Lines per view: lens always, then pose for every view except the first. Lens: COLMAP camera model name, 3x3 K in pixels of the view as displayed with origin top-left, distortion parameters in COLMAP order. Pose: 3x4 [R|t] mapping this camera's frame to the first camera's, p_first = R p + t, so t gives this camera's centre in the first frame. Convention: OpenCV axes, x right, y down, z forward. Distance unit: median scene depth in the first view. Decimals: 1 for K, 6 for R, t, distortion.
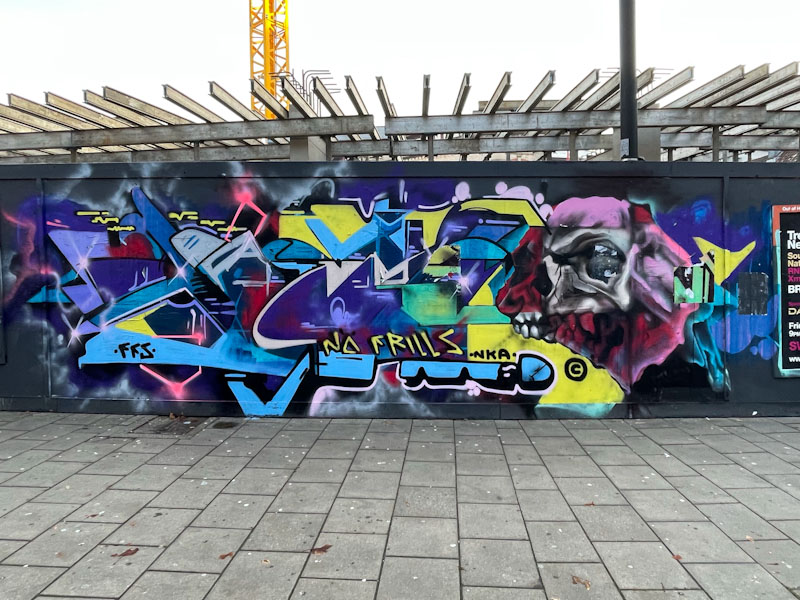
lens RADIAL K [[451.2, 0, 398.2], [0, 451.2, 294.9], [0, 0, 1]] dist [0.003257, -0.006348]
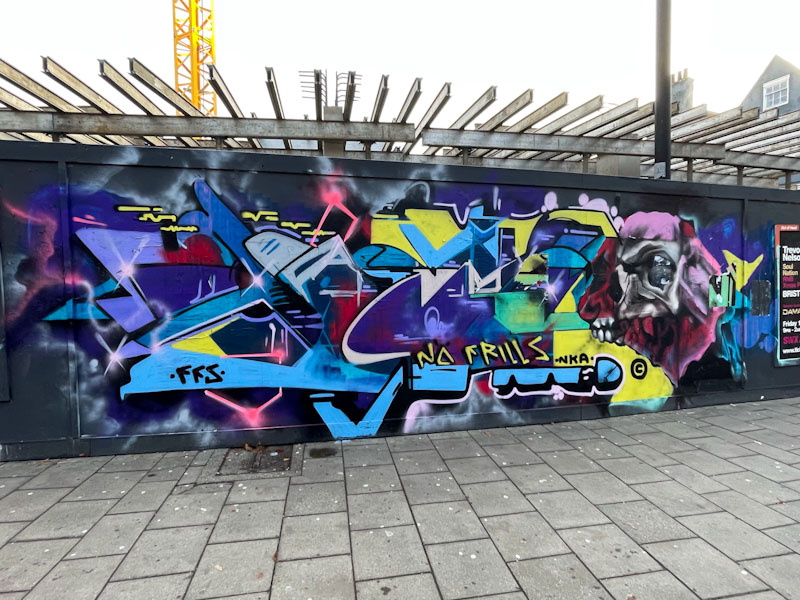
lens RADIAL K [[396.0, 0, 399.5], [0, 396.0, 306.2], [0, 0, 1]] dist [-0.001247, 0.000494]
pose [[0.973259, -0.016713, 0.229101, -0.390854], [0.014796, 0.999840, 0.010083, -0.005837], [-0.229233, -0.006424, 0.973350, 0.197896]]
